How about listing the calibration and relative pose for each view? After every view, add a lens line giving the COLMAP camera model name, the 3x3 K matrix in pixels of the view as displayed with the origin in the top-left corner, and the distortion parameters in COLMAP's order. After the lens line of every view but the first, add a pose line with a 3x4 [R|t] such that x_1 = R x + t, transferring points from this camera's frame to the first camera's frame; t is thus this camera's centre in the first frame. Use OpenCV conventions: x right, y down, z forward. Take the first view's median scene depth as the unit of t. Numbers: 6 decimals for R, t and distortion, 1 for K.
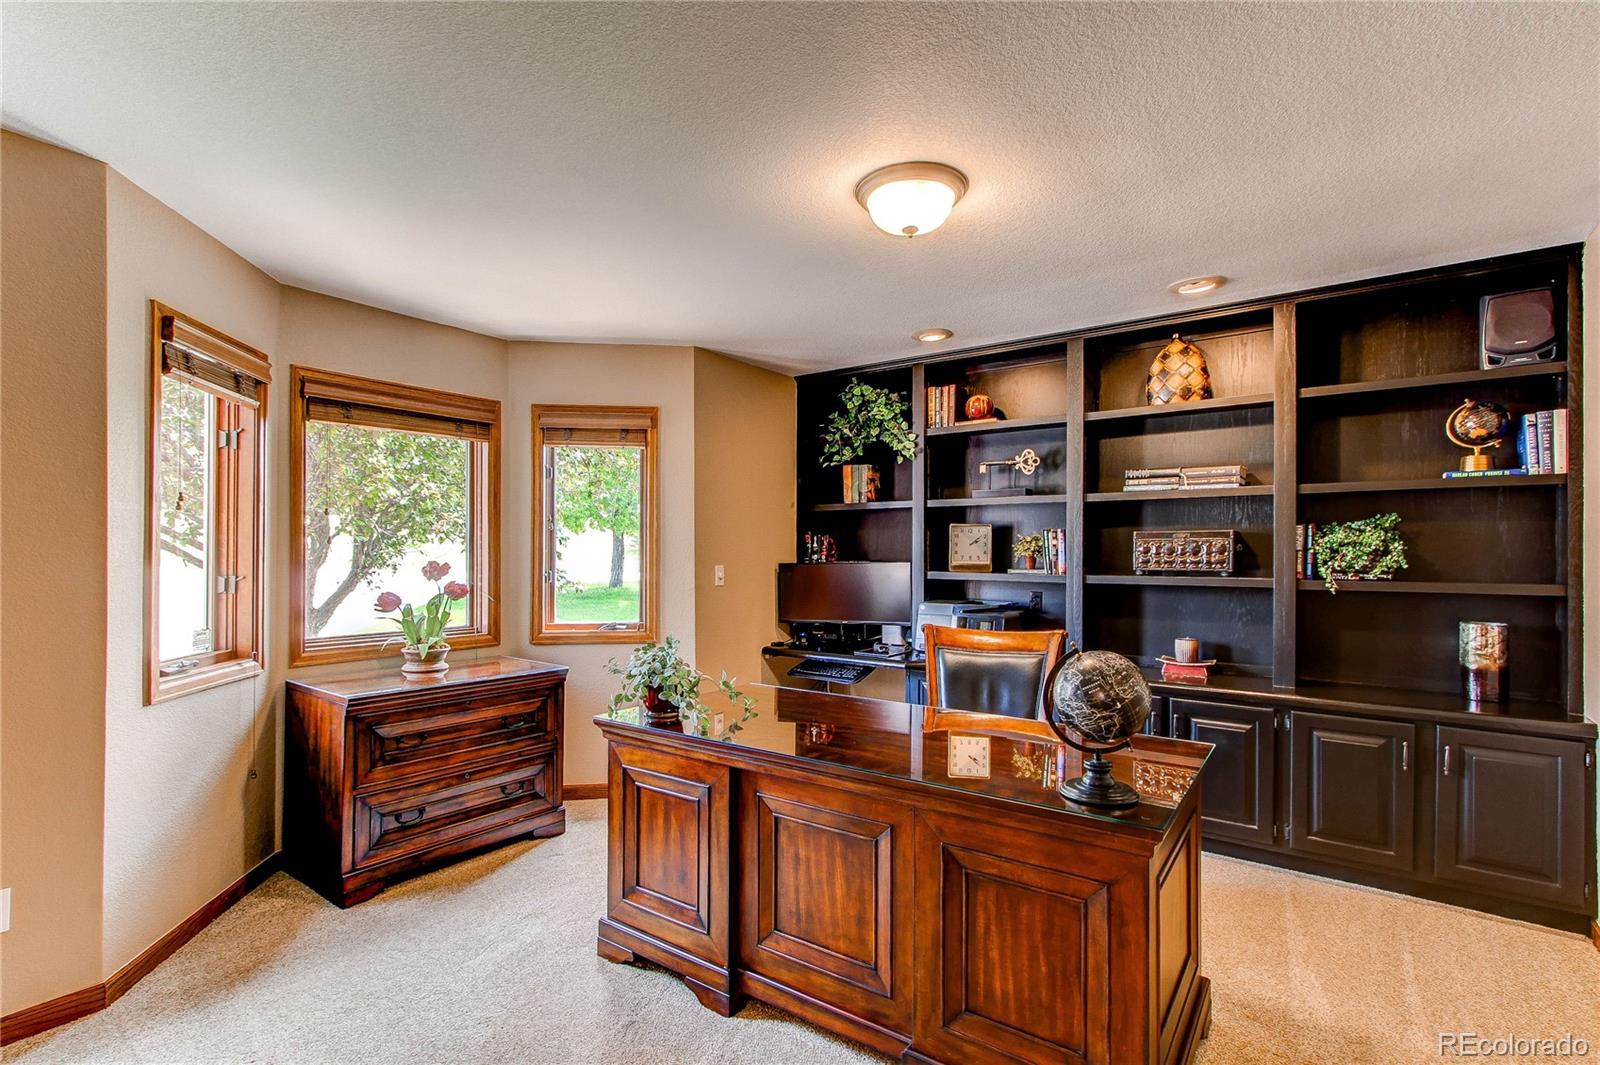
lens RADIAL K [[740.8, 0, 792.3], [0, 740.8, 553.9], [0, 0, 1]] dist [0.002340, 0.001293]
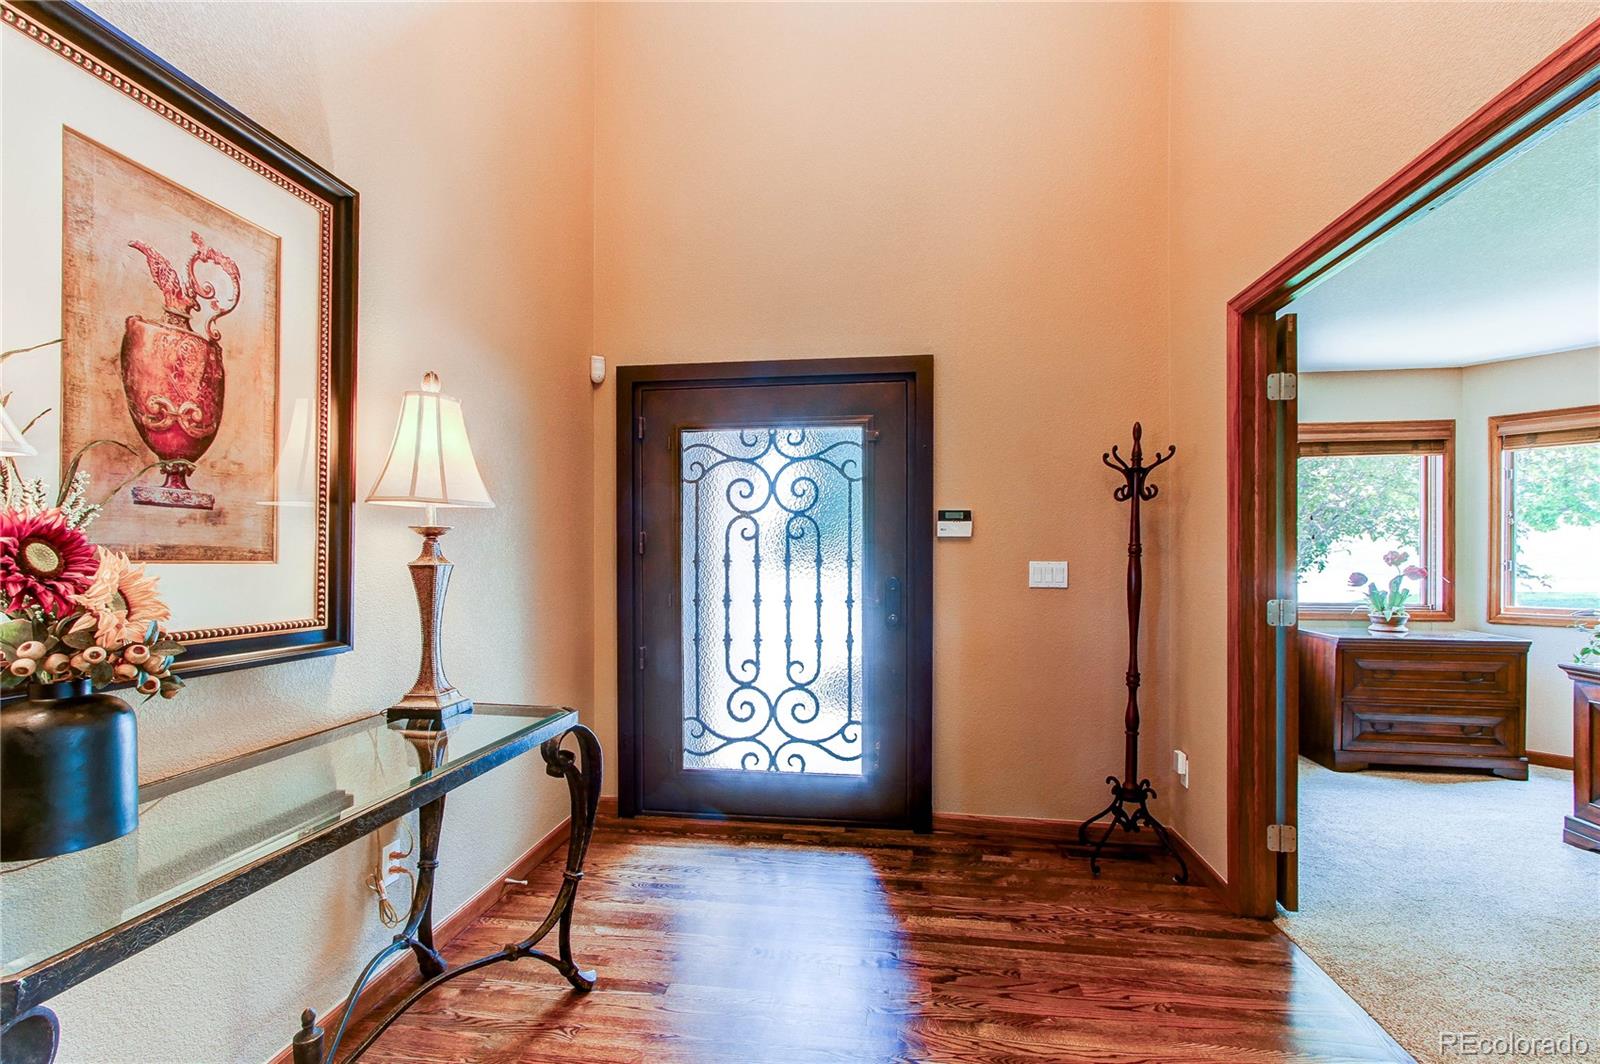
lens RADIAL K [[740.8, 0, 792.3], [0, 740.8, 553.4], [0, 0, 1]] dist [0.002340, 0.001293]
pose [[0.476194, -0.002464, -0.879337, 0.175505], [-0.005234, 0.999970, -0.005637, 0.027871], [0.879325, 0.007286, 0.476167, -0.590617]]
